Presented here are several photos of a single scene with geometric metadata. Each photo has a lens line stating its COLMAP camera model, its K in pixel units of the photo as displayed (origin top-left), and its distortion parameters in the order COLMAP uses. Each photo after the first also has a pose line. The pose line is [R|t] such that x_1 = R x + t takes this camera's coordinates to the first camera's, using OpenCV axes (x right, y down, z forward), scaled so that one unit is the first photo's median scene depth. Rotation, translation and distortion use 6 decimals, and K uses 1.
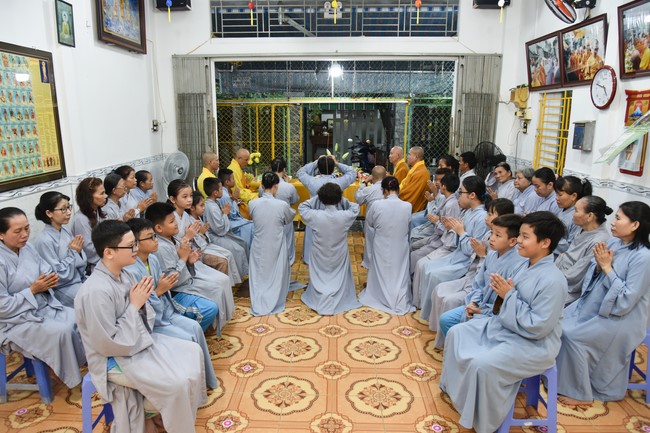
lens RADIAL K [[476.2, 0, 325.1], [0, 476.2, 218.3], [0, 0, 1]] dist [-0.048657, -0.008087]
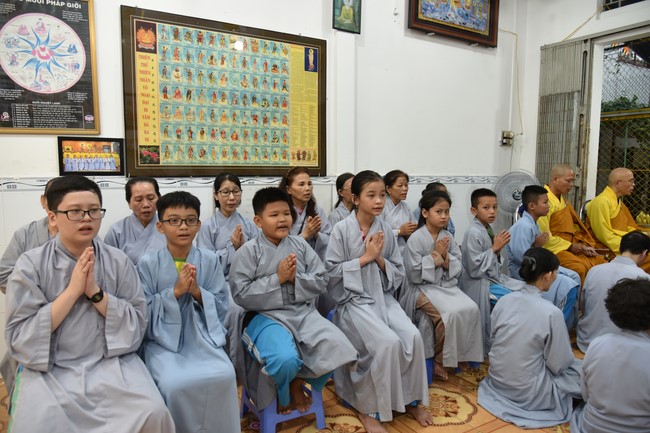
lens RADIAL K [[455.5, 0, 319.8], [0, 455.5, 217.9], [0, 0, 1]] dist [-0.044381, 0.005042]
pose [[0.522634, 0.092724, -0.847500, 0.173041], [-0.190511, 0.981633, -0.010084, 0.001840], [0.830999, 0.166728, 0.530700, 0.490954]]
